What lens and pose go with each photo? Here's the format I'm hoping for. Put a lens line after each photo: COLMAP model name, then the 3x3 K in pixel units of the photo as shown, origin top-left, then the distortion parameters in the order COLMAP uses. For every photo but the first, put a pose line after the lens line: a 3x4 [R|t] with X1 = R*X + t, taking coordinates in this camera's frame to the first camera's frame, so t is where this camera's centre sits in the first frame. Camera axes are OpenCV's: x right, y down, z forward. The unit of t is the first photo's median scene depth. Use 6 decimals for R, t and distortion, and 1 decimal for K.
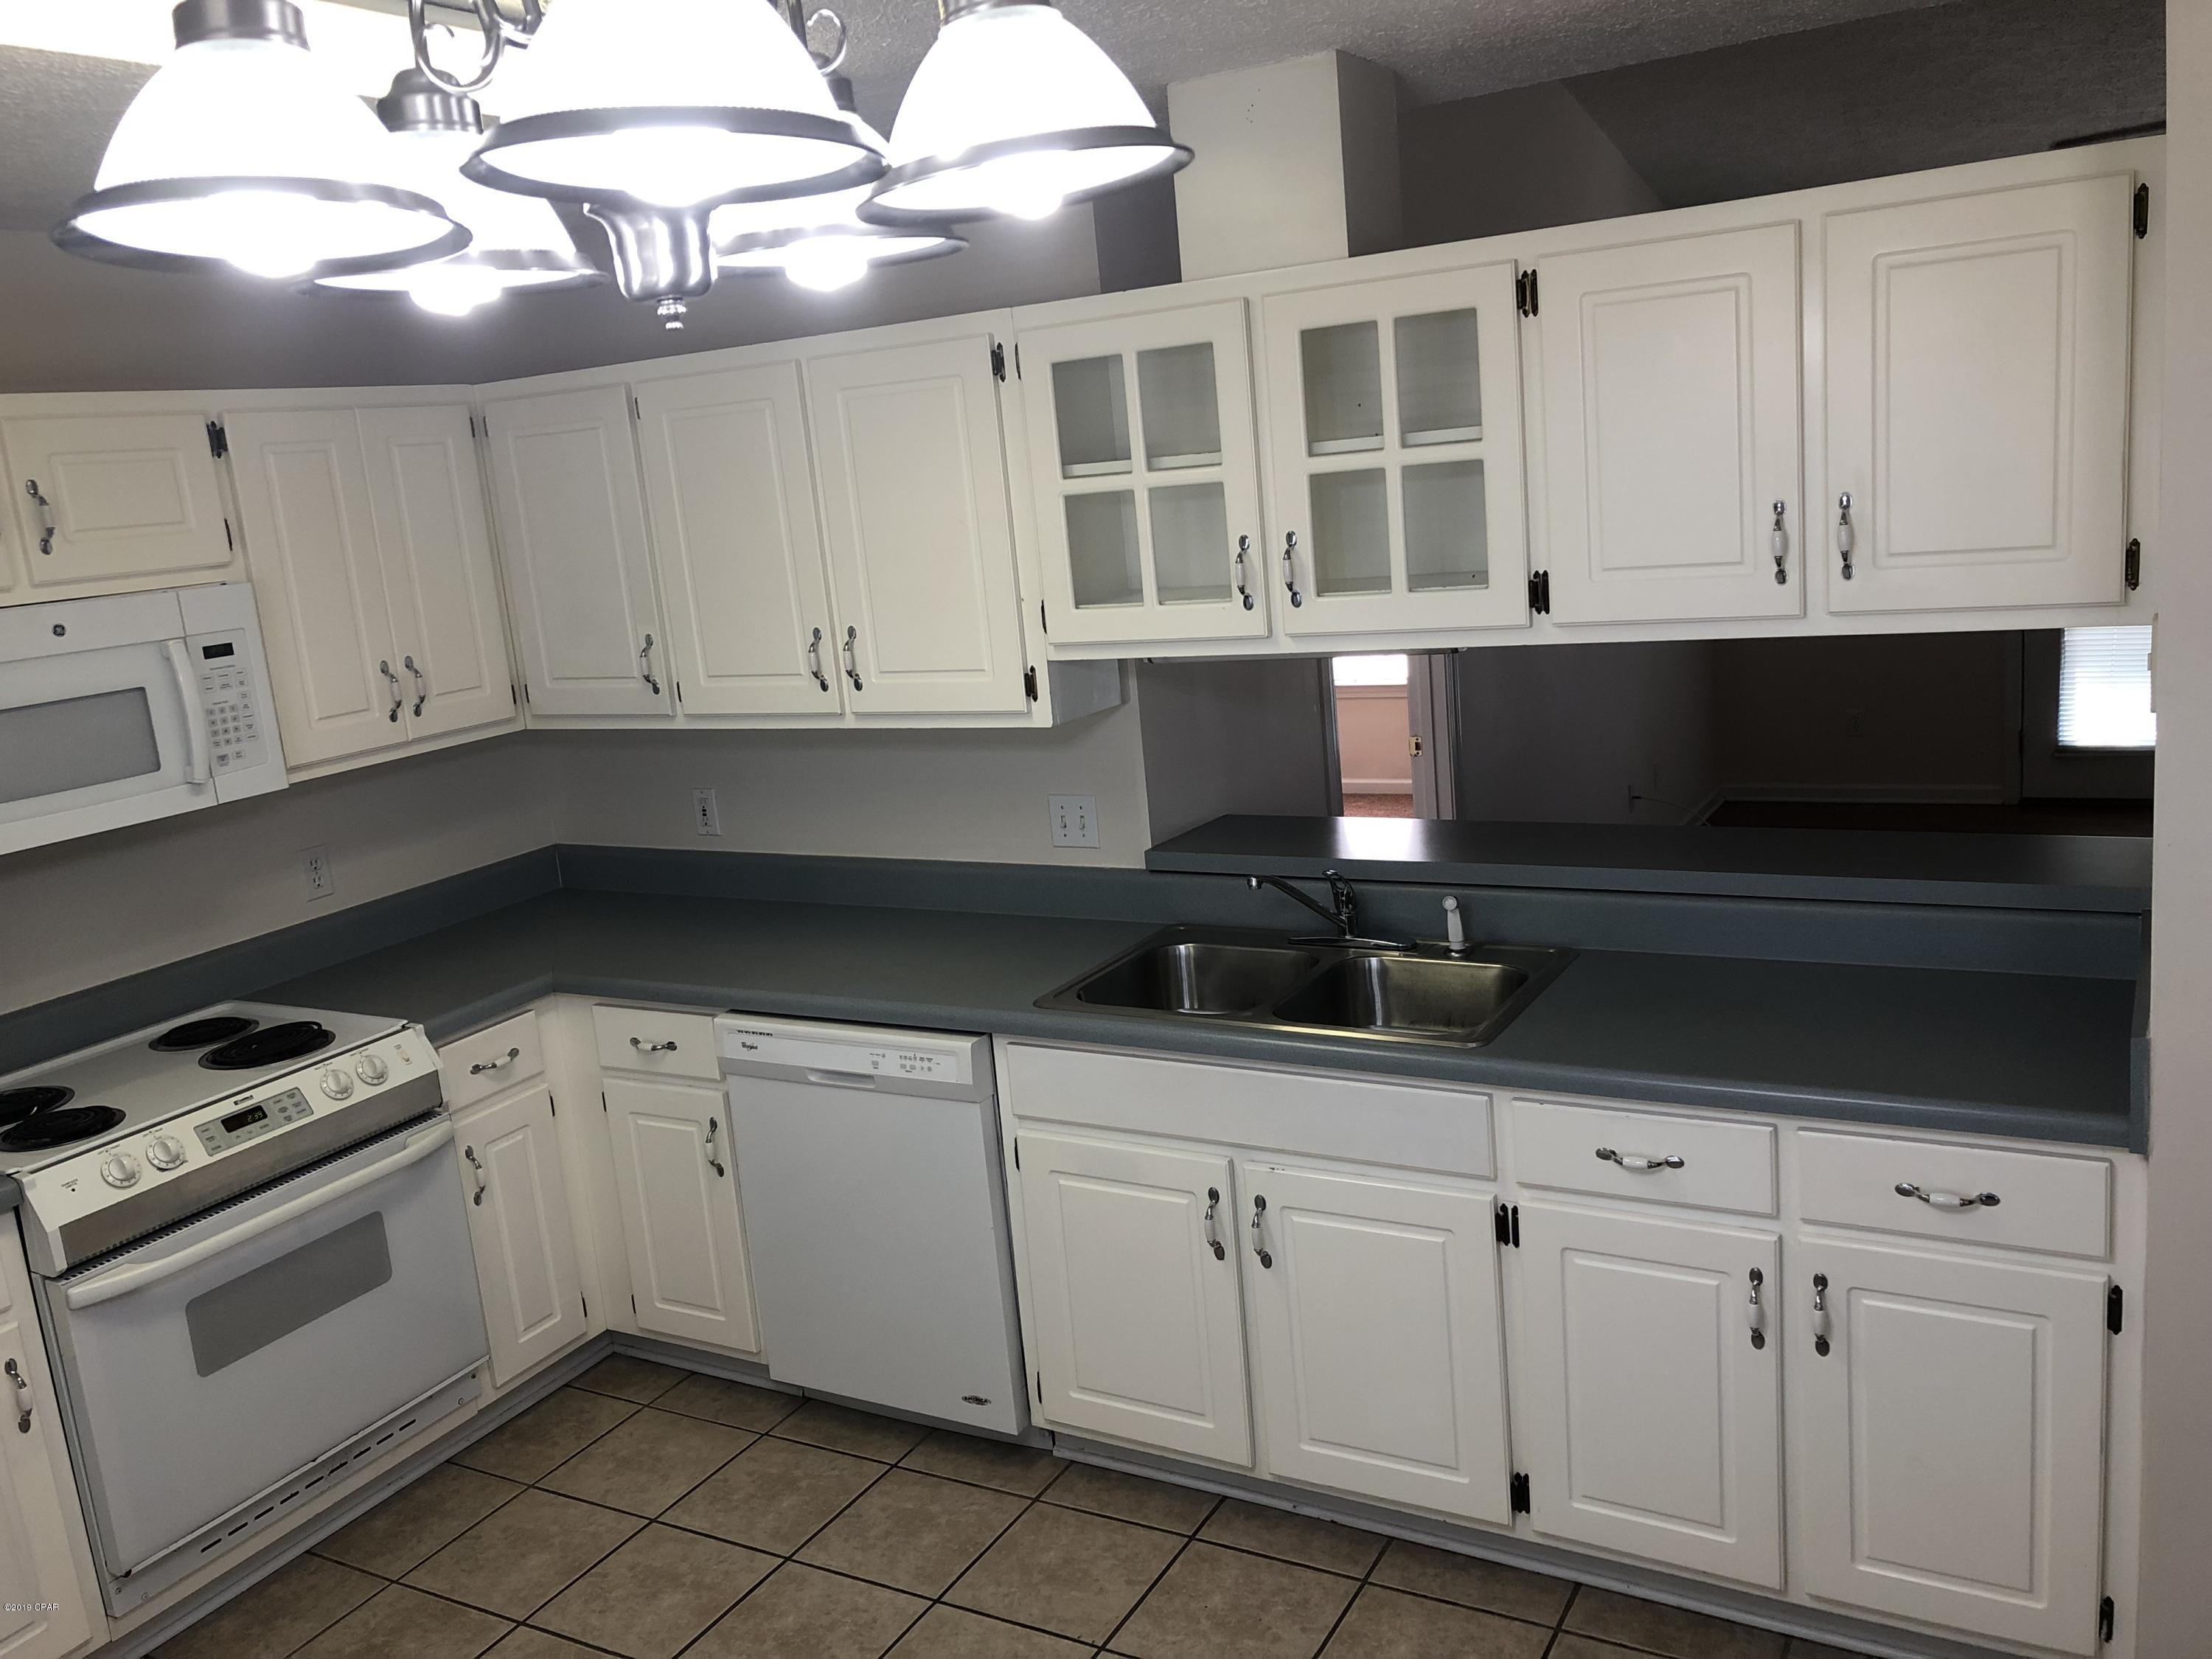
lens RADIAL K [[1809.9, 0, 1098.2], [0, 1809.9, 826.7], [0, 0, 1]] dist [0.034282, -0.026498]
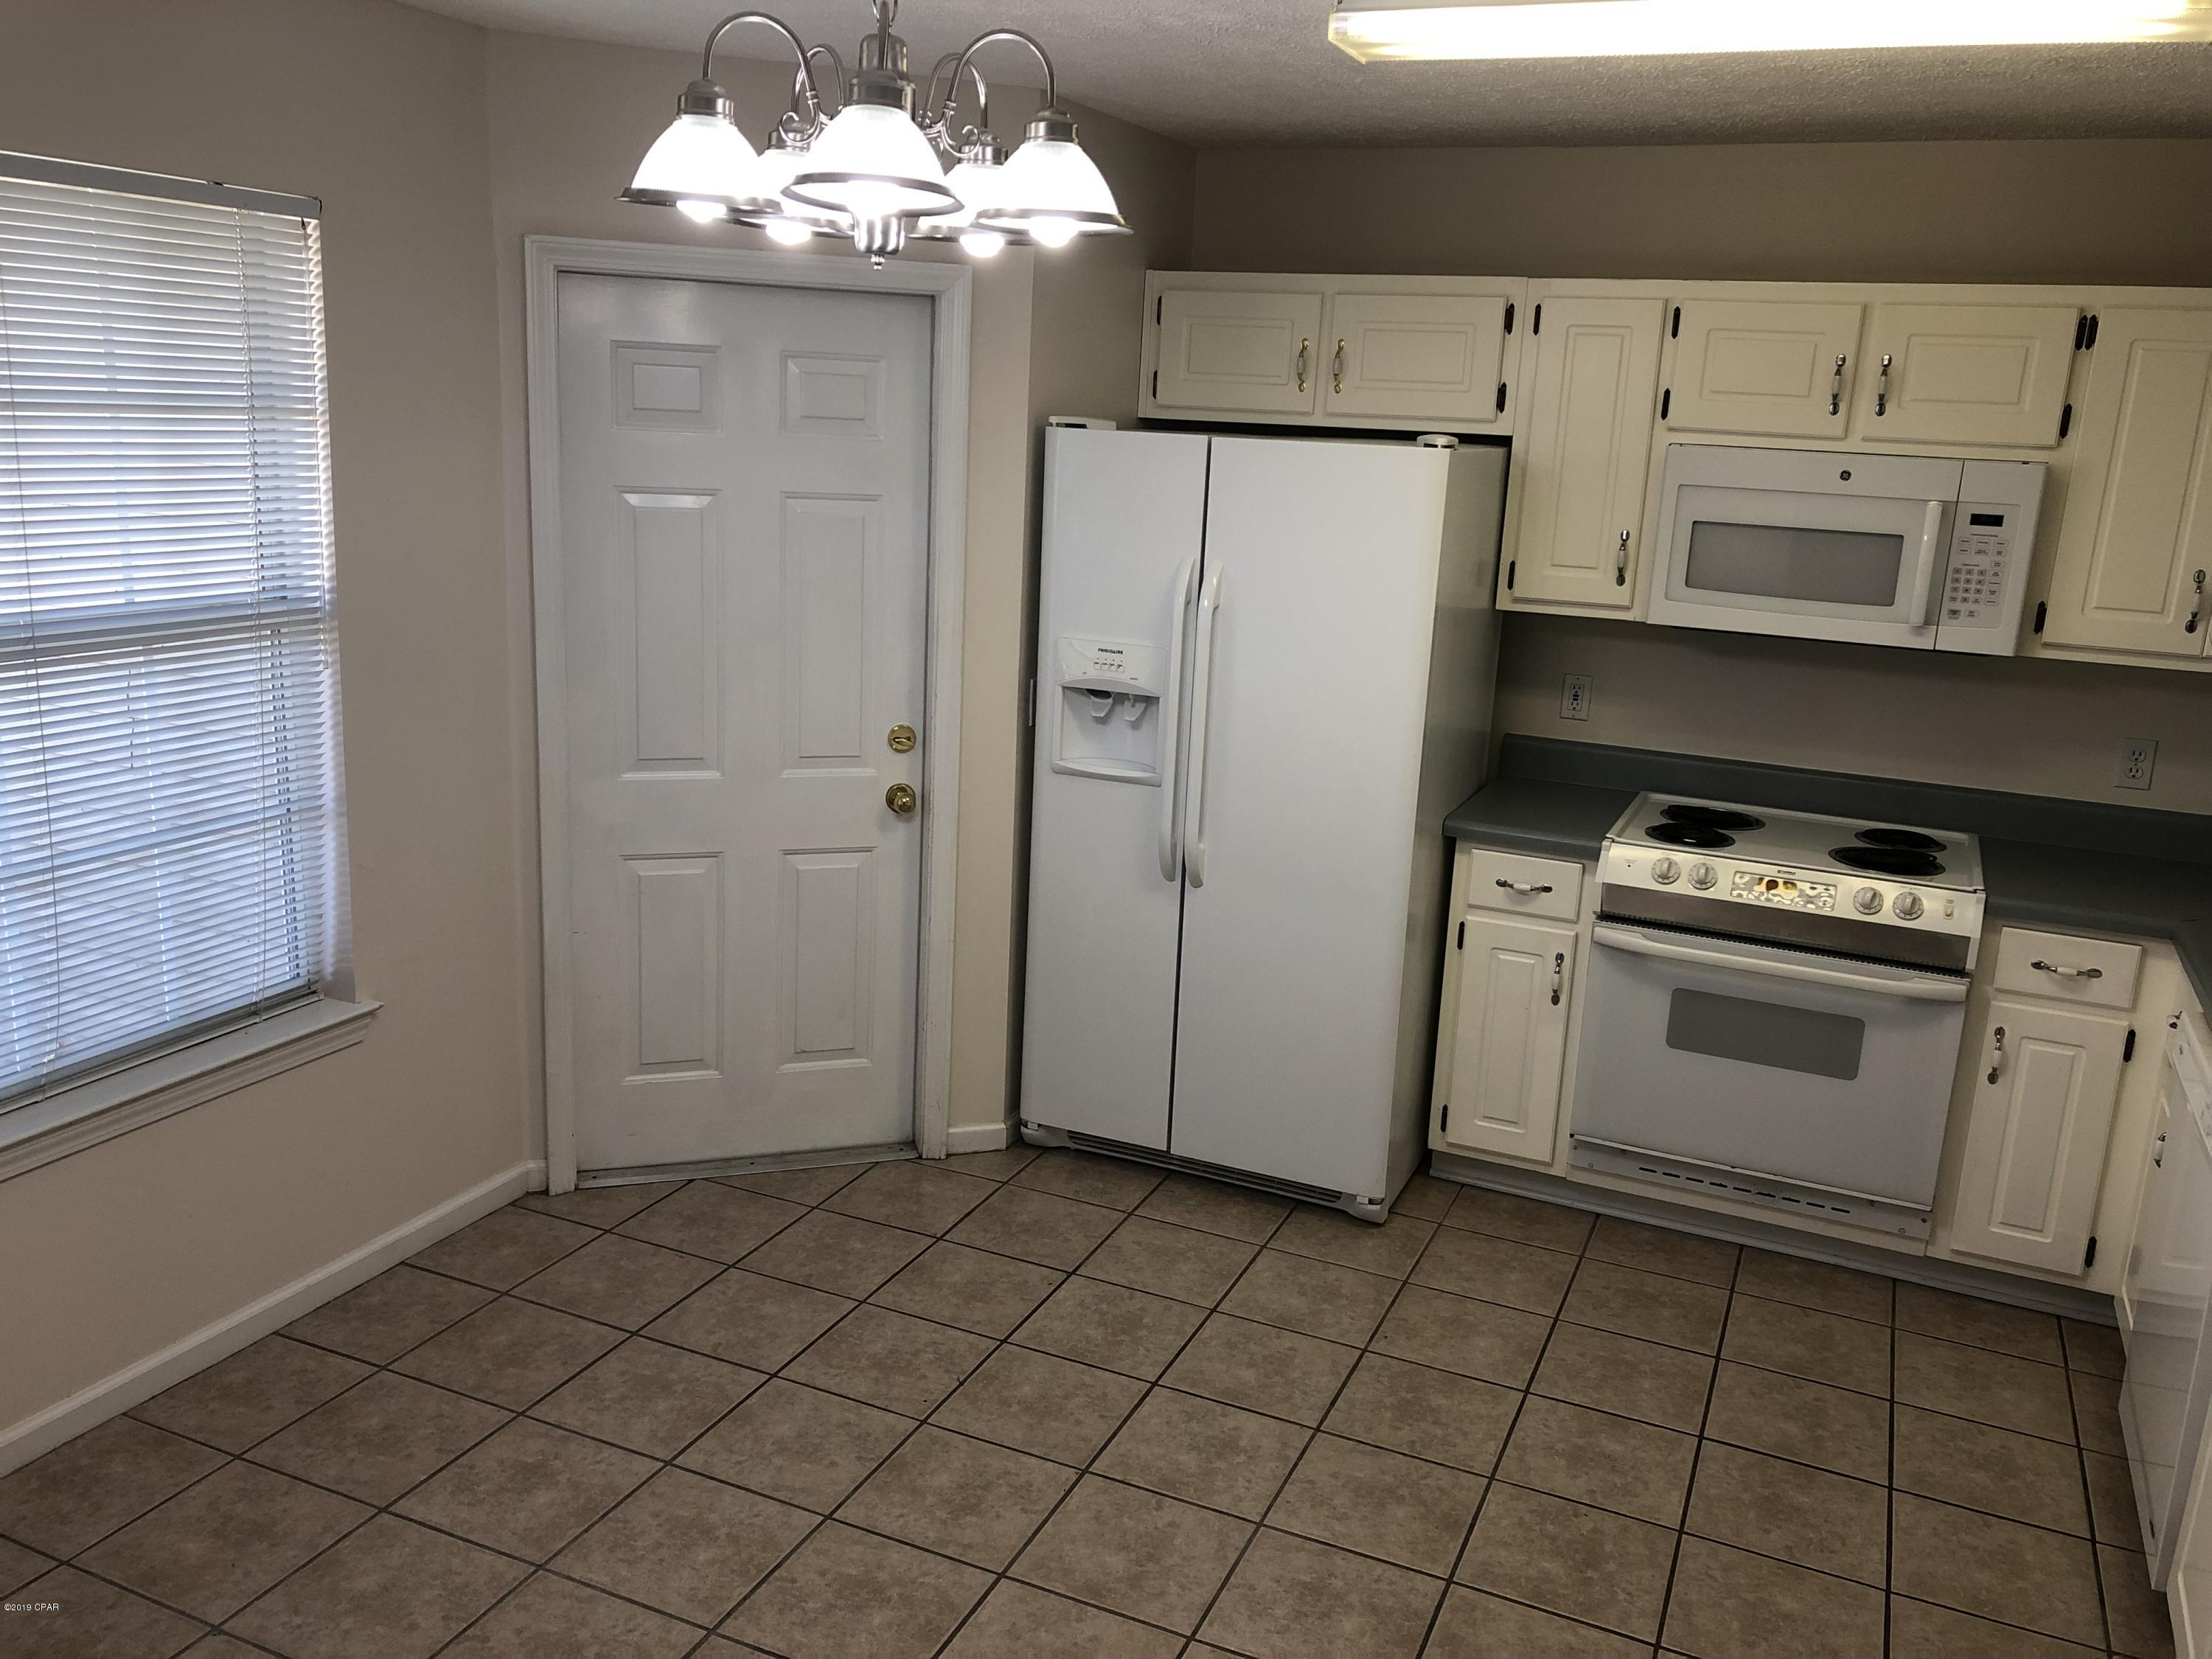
lens RADIAL K [[1809.9, 0, 1099.8], [0, 1809.9, 830.7], [0, 0, 1]] dist [0.034282, -0.026498]
pose [[0.101105, 0.332292, -0.937742, 0.582328], [-0.259355, 0.918783, 0.297611, -0.112687], [0.960475, 0.213118, 0.179076, 0.308315]]
